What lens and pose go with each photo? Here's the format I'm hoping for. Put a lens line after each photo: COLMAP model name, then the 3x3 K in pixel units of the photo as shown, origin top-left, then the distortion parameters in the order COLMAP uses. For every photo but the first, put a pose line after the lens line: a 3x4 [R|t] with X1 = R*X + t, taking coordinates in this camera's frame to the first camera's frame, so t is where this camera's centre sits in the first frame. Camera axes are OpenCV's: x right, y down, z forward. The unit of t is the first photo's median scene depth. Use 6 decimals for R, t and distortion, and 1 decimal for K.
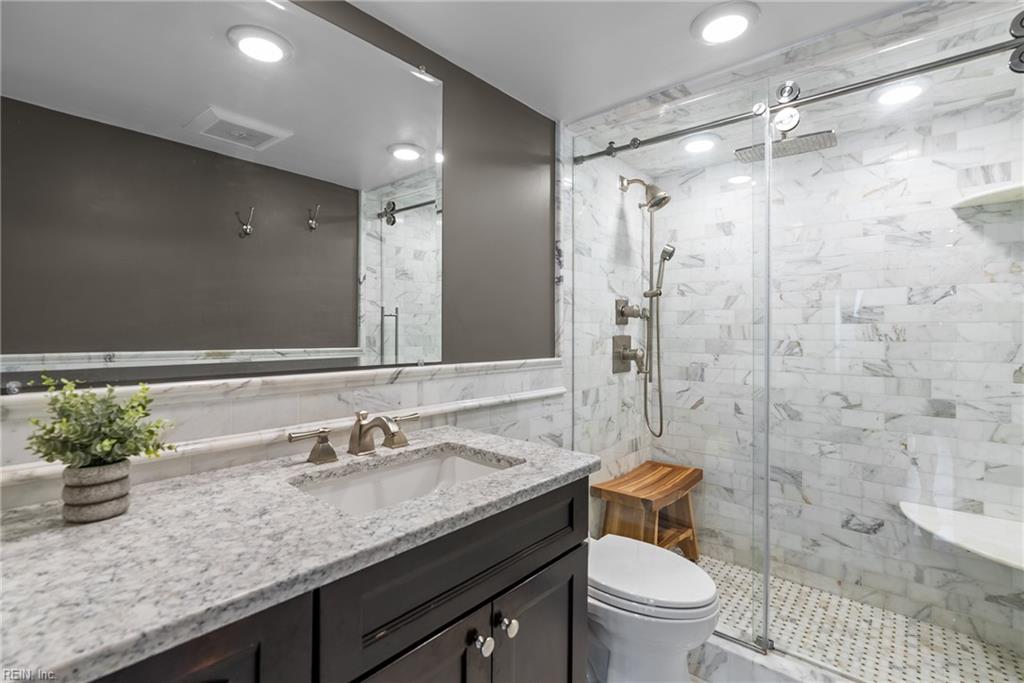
lens RADIAL K [[470.9, 0, 512.0], [0, 470.9, 338.4], [0, 0, 1]] dist [-0.012838, 0.008010]
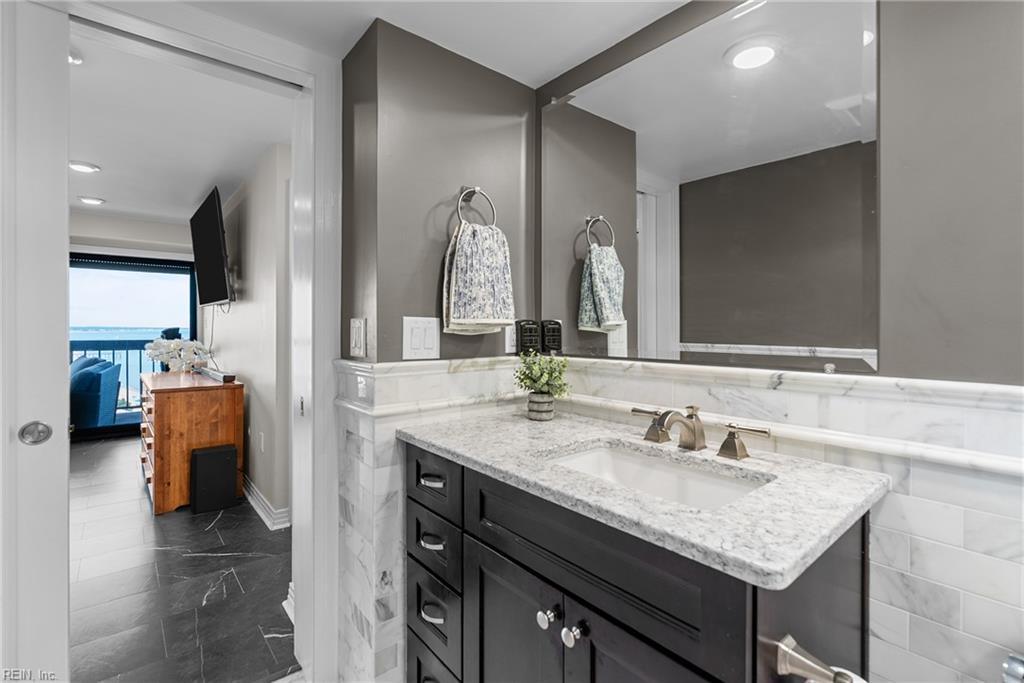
lens RADIAL K [[470.9, 0, 514.2], [0, 470.9, 335.4], [0, 0, 1]] dist [-0.012838, 0.008010]
pose [[-0.152371, 0.014876, -0.988211, 0.831096], [-0.015201, 0.999733, 0.017393, -0.006978], [0.988207, 0.017672, -0.152104, 0.895639]]
